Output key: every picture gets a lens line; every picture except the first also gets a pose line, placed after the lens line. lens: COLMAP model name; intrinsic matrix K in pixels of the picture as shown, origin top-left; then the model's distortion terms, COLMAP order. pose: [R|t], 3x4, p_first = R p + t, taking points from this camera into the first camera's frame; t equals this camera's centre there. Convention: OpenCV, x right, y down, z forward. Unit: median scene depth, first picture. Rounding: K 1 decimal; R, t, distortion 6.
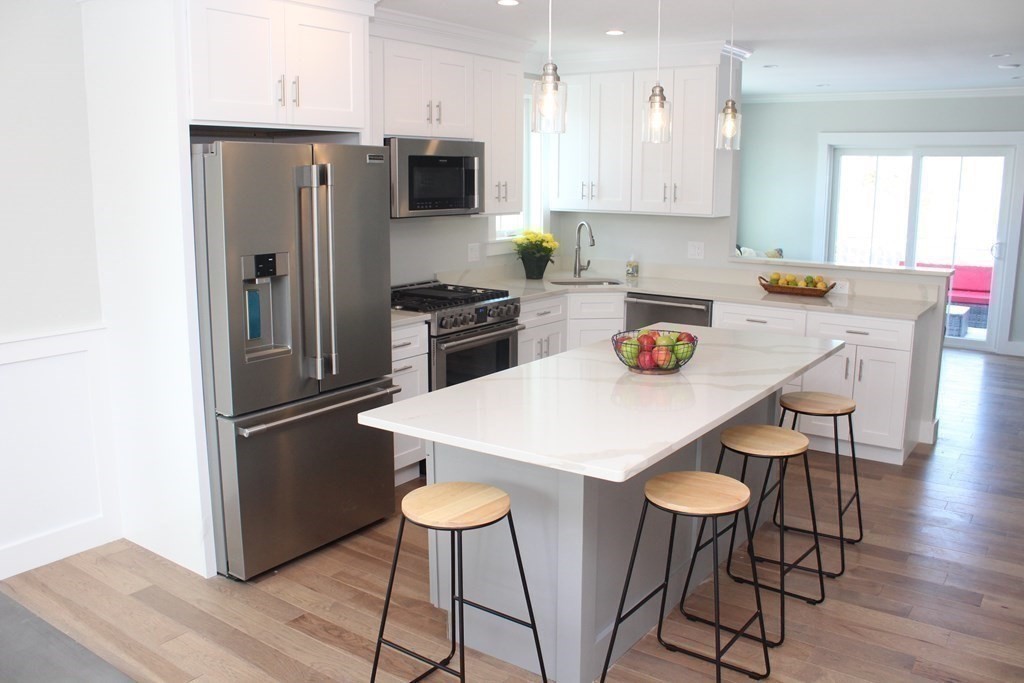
lens RADIAL K [[850.4, 0, 513.6], [0, 850.4, 328.9], [0, 0, 1]] dist [-0.160949, 0.144628]
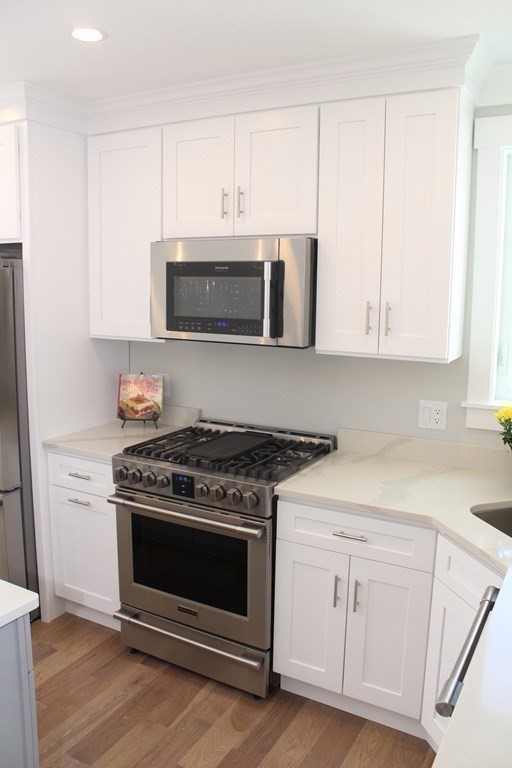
lens RADIAL K [[637.8, 0, 256.0], [0, 637.8, 384.0], [0, 0, 1]] dist [-0.160949, 0.144628]
pose [[0.108748, 0.156818, -0.981622, 0.630437], [-0.193049, 0.972010, 0.133895, -0.240620], [0.975144, 0.174940, 0.135978, 1.294578]]
